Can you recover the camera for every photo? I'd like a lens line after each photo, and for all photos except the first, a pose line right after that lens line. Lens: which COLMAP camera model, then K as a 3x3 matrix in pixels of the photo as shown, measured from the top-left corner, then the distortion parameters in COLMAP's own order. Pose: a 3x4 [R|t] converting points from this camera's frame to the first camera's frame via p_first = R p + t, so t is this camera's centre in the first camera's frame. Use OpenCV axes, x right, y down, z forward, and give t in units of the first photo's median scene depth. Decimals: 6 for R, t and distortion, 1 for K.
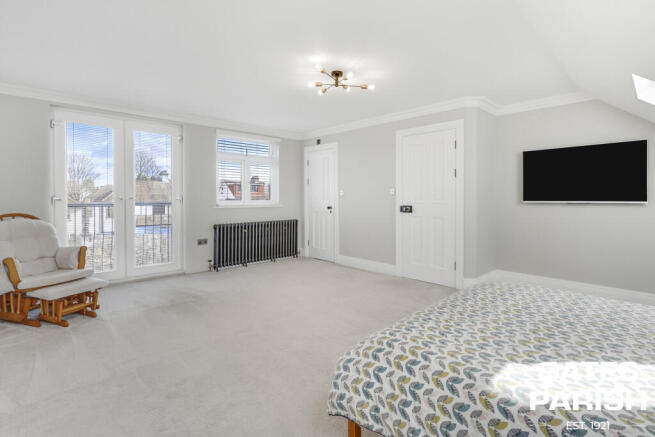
lens RADIAL K [[315.8, 0, 327.9], [0, 315.8, 198.5], [0, 0, 1]] dist [0.000444, 0.000083]
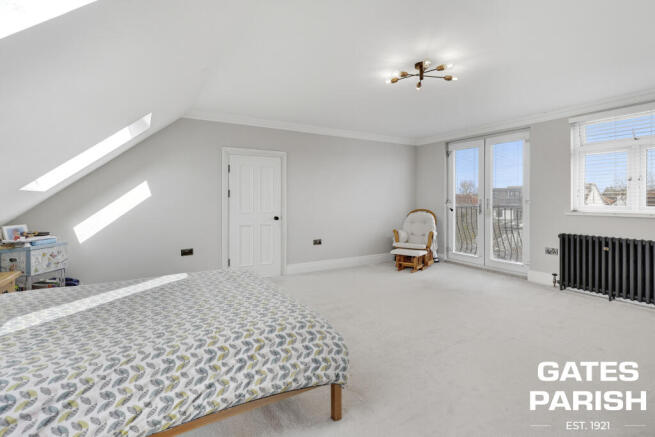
lens RADIAL K [[315.8, 0, 327.9], [0, 315.8, 198.5], [0, 0, 1]] dist [0.000444, 0.000083]
pose [[-0.226217, -0.003662, -0.974070, 0.609781], [-0.006802, 0.999974, -0.002180, -0.004881], [0.974053, 0.006133, -0.226236, 0.586322]]
